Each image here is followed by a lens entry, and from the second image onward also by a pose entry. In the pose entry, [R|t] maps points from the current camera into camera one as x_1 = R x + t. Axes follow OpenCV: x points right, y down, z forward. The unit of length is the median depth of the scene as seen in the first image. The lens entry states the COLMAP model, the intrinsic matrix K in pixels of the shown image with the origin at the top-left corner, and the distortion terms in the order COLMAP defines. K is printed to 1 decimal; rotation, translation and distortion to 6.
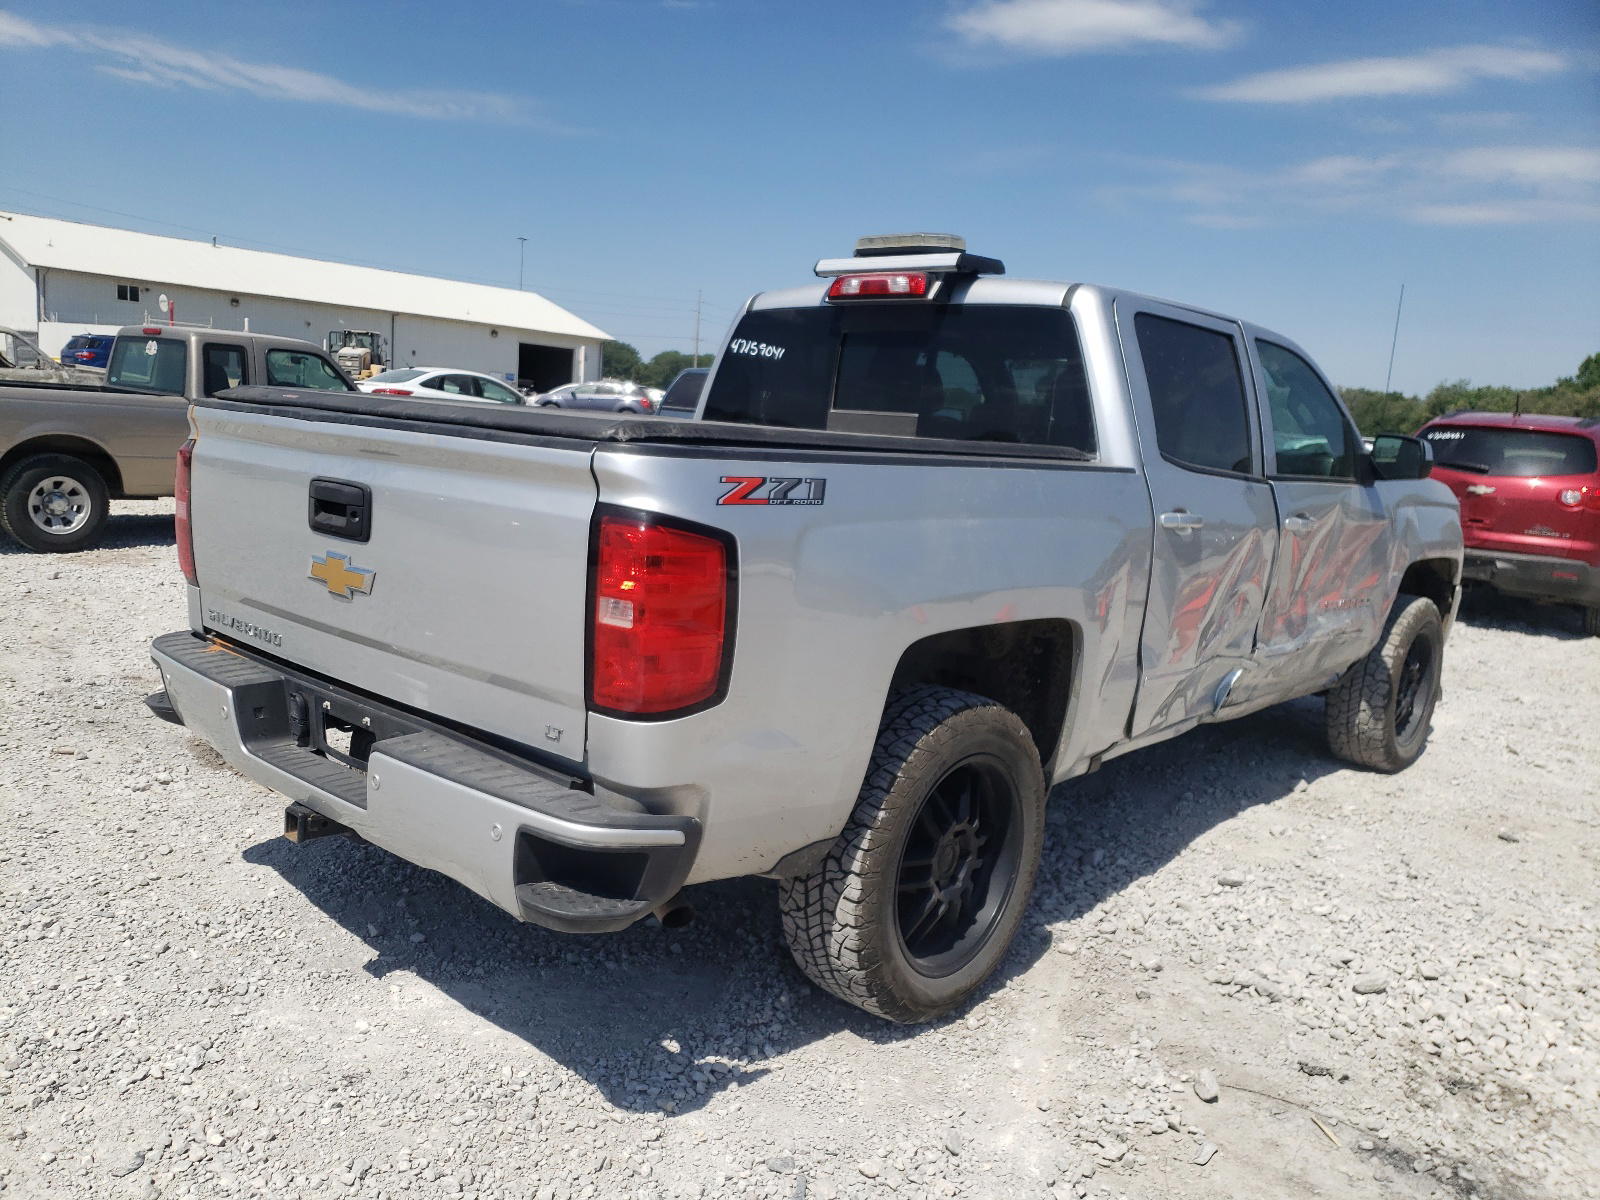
lens RADIAL K [[1205.9, 0, 799.1], [0, 1205.9, 655.8], [0, 0, 1]] dist [-0.003399, -0.001986]
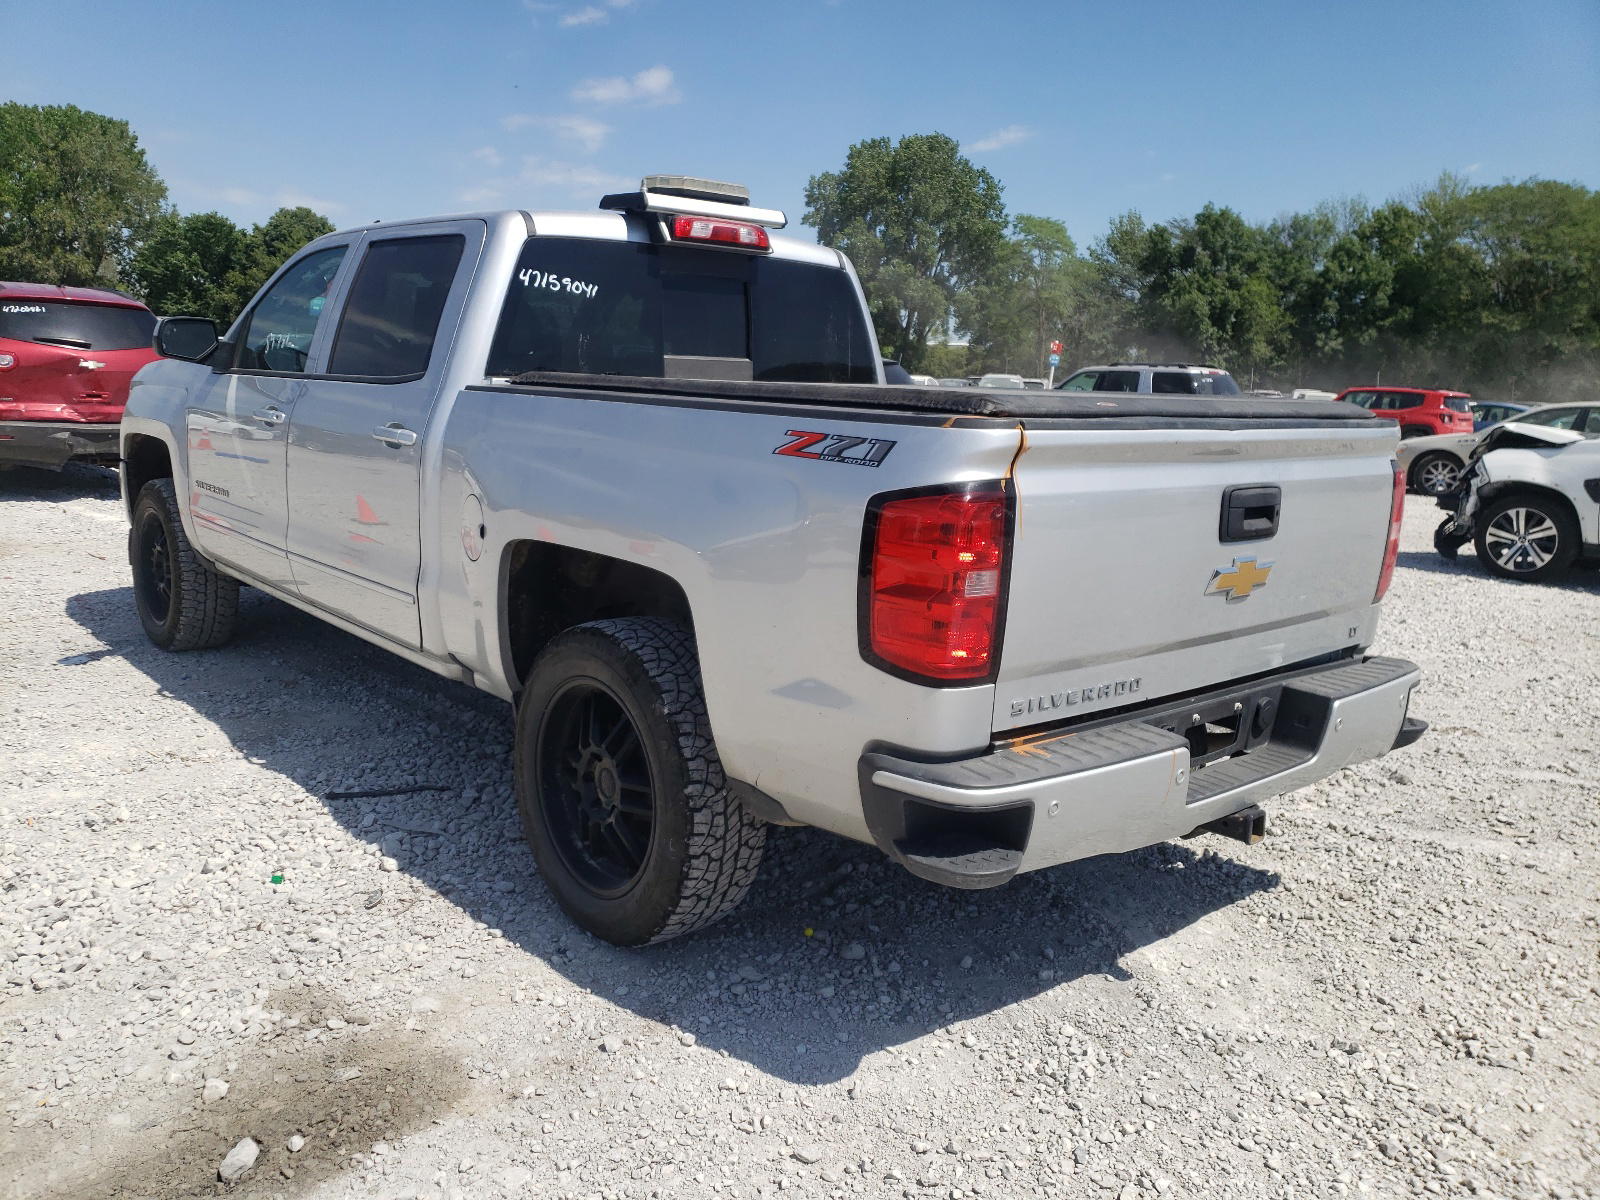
lens RADIAL K [[1153.5, 0, 800.0], [0, 1153.5, 600.0], [0, 0, 1]] dist [0.000048, -0.003249]
pose [[0.171297, -0.250695, 0.952790, -0.928856], [0.159472, 0.961387, 0.224286, -0.220557], [-0.972227, 0.113524, 0.204661, 0.783912]]
